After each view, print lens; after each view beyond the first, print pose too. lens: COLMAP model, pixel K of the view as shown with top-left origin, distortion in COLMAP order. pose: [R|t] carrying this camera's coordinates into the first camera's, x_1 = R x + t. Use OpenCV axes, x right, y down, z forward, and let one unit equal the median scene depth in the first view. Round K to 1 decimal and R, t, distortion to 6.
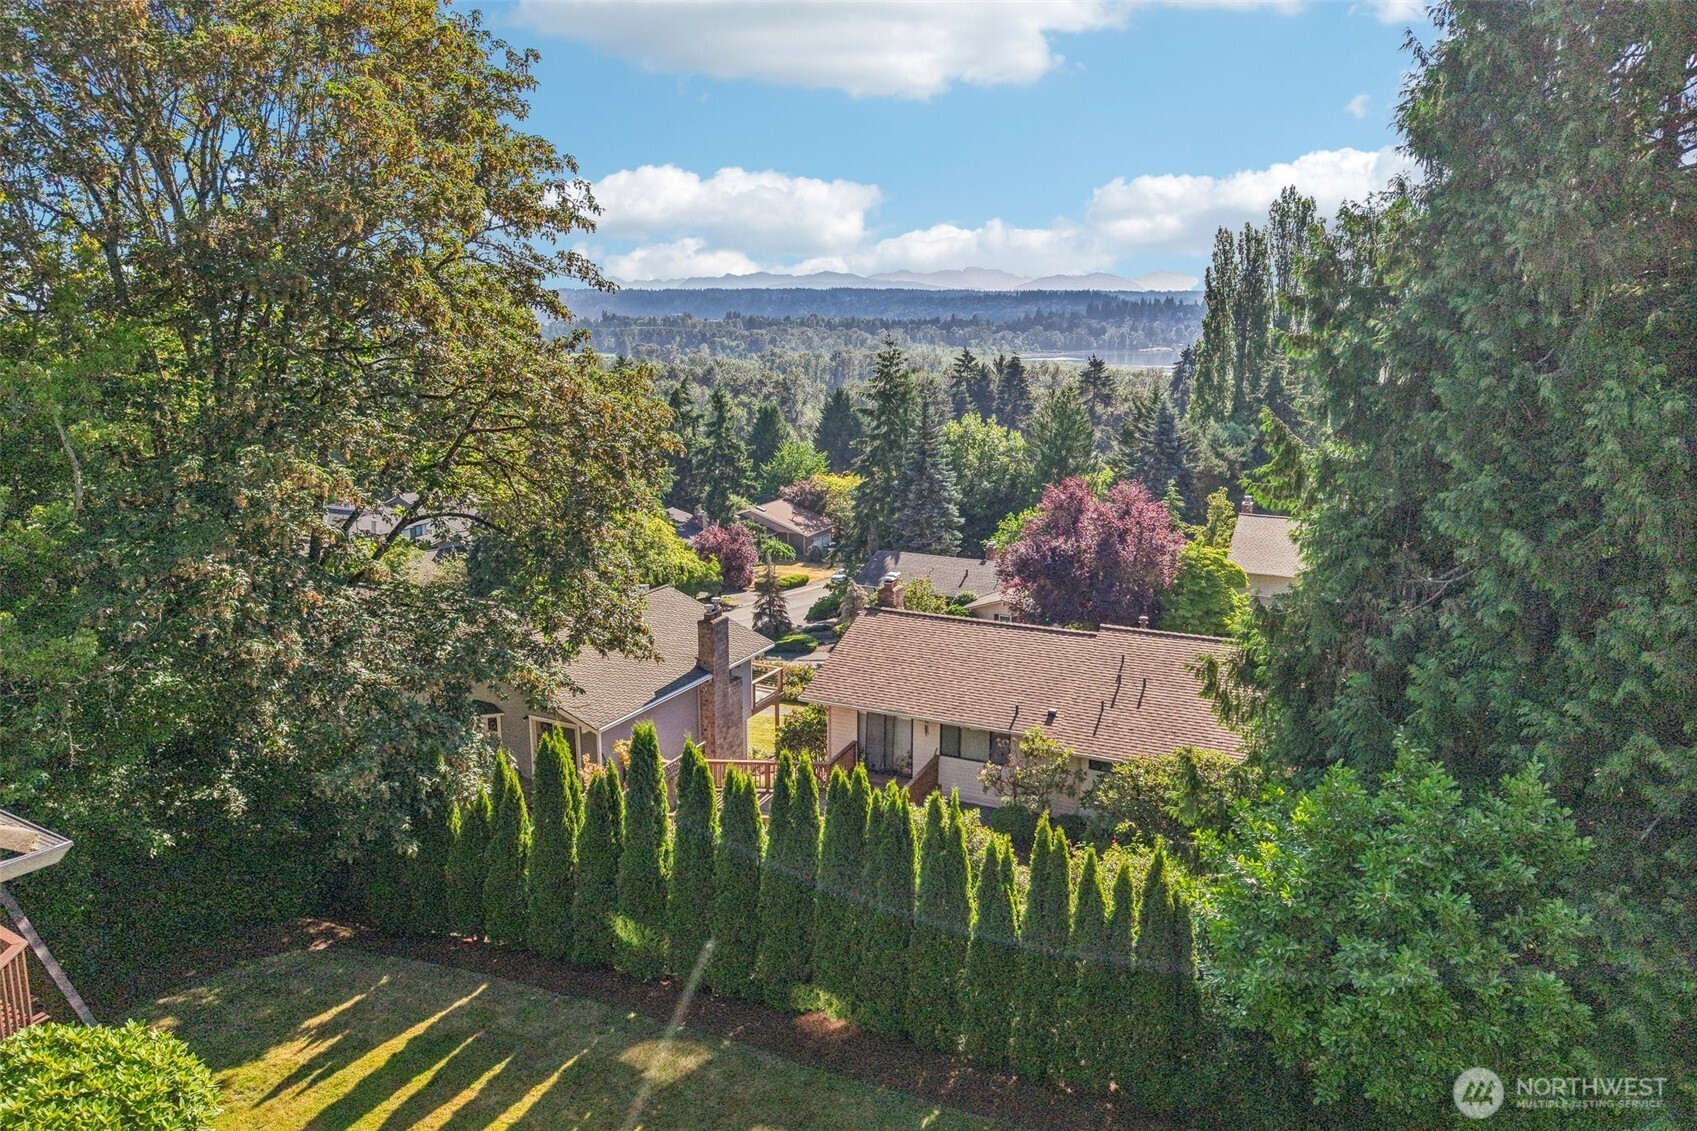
lens RADIAL K [[1134.0, 0, 806.7], [0, 1134.0, 530.0], [0, 0, 1]] dist [0.002933, -0.034619]
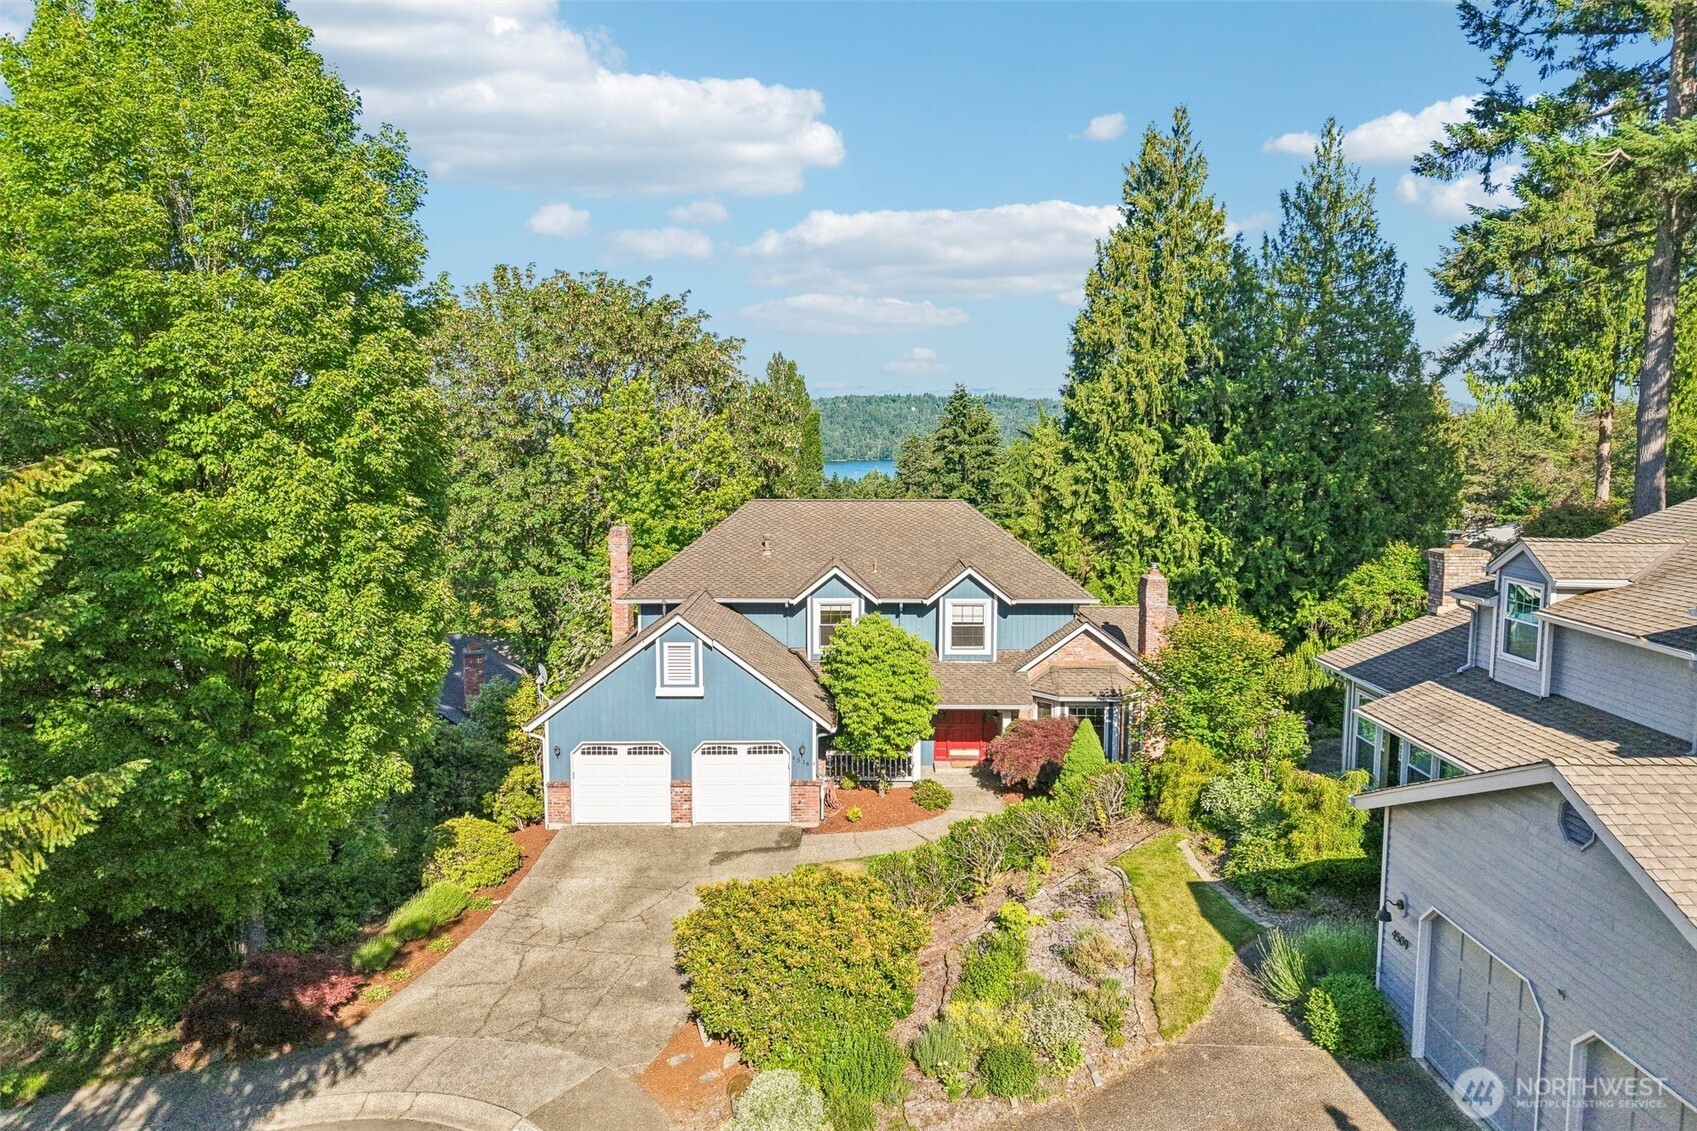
lens RADIAL K [[1131.0, 0, 844.3], [0, 1131.0, 570.9], [0, 0, 1]] dist [0.032786, -0.050013]
pose [[0.844192, -0.063534, 0.532263, -0.265500], [0.098028, 0.994504, -0.036767, 0.023834], [-0.527002, 0.083215, 0.845780, -0.201659]]
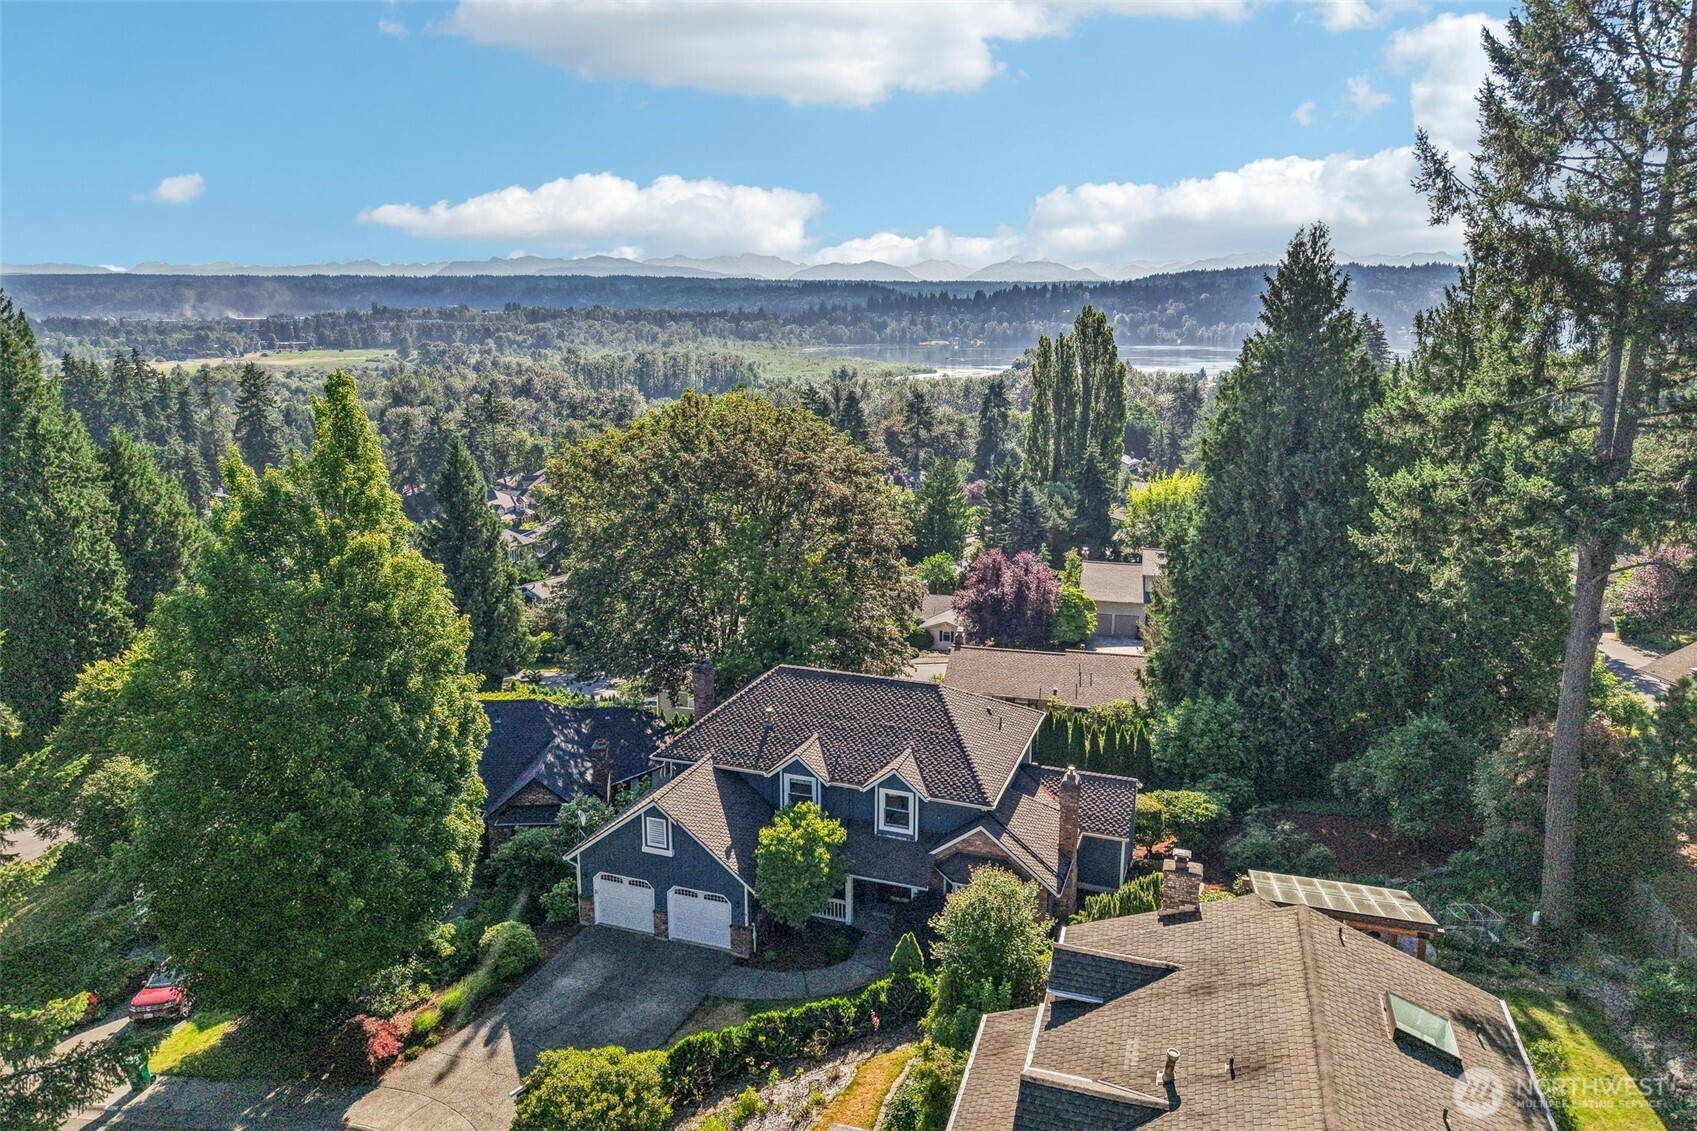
lens RADIAL K [[1129.6, 0, 848.5], [0, 1129.6, 565.5], [0, 0, 1]] dist [0.061103, -0.101626]
pose [[0.974370, -0.047750, 0.219823, -0.186967], [0.038370, 0.998170, 0.046747, -0.059213], [-0.221653, -0.037114, 0.974419, -0.316119]]
